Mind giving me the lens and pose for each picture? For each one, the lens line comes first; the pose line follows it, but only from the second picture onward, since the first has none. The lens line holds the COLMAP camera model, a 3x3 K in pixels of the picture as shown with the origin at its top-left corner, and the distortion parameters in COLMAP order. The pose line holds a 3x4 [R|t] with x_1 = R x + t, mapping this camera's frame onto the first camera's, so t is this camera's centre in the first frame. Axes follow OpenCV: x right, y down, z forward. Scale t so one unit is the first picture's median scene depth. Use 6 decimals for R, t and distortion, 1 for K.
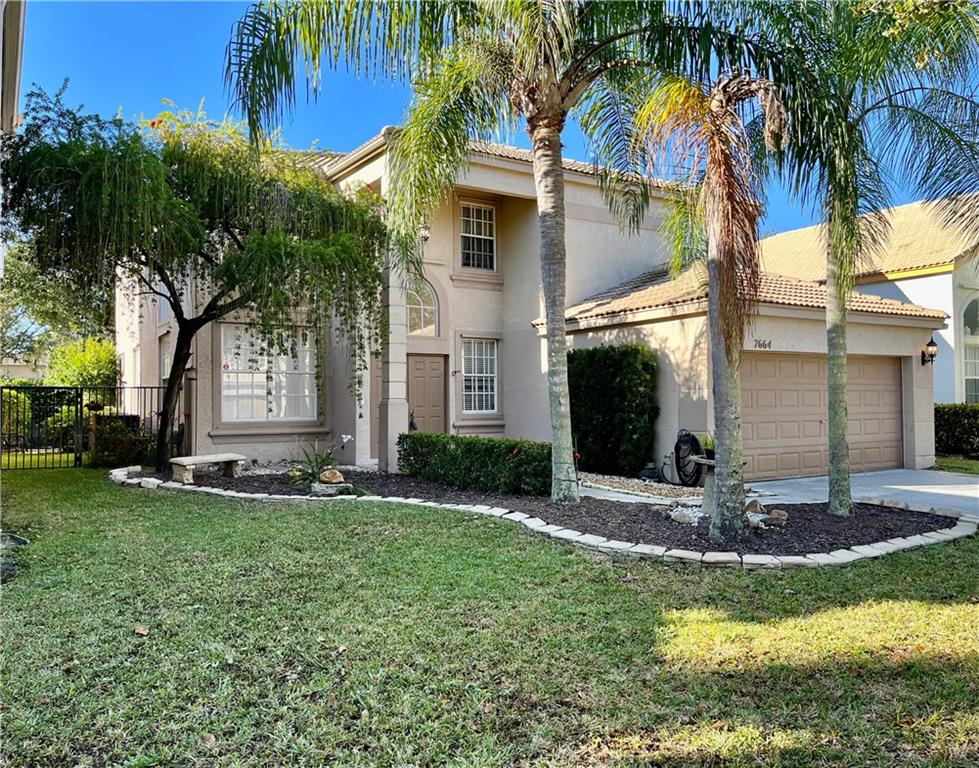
lens RADIAL K [[792.4, 0, 489.4], [0, 792.4, 382.1], [0, 0, 1]] dist [0.038706, -0.002527]
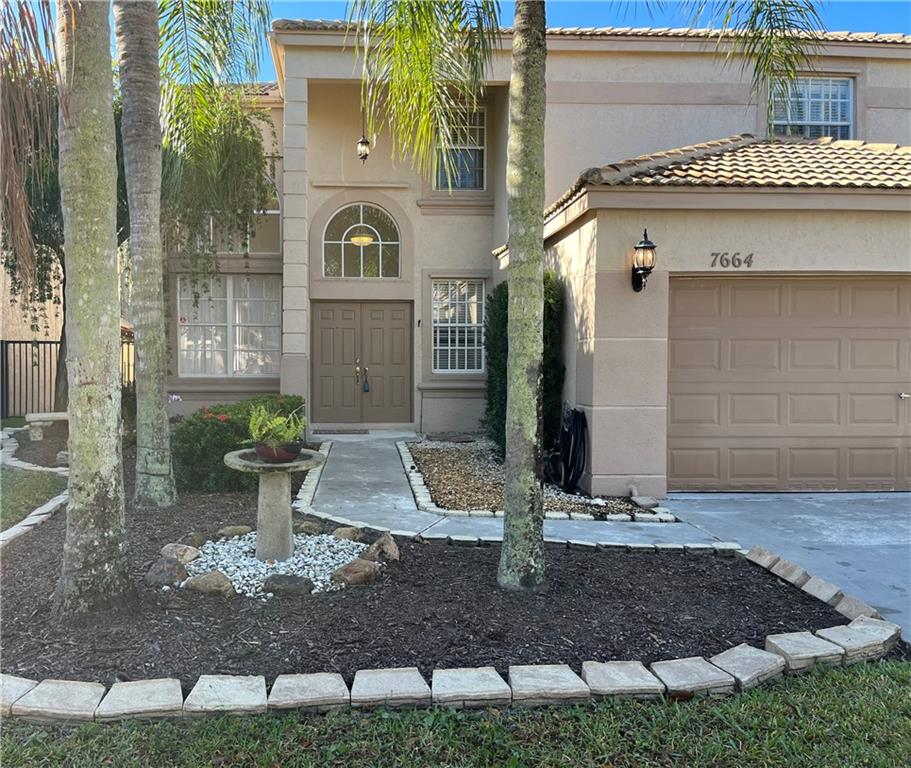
lens RADIAL K [[766.8, 0, 455.5], [0, 766.8, 384.6], [0, 0, 1]] dist [0.015450, 0.005457]
pose [[0.860376, 0.021685, -0.509198, 0.385879], [0.005586, 0.998633, 0.051967, 0.011155], [0.509629, -0.047555, 0.859079, 0.345376]]
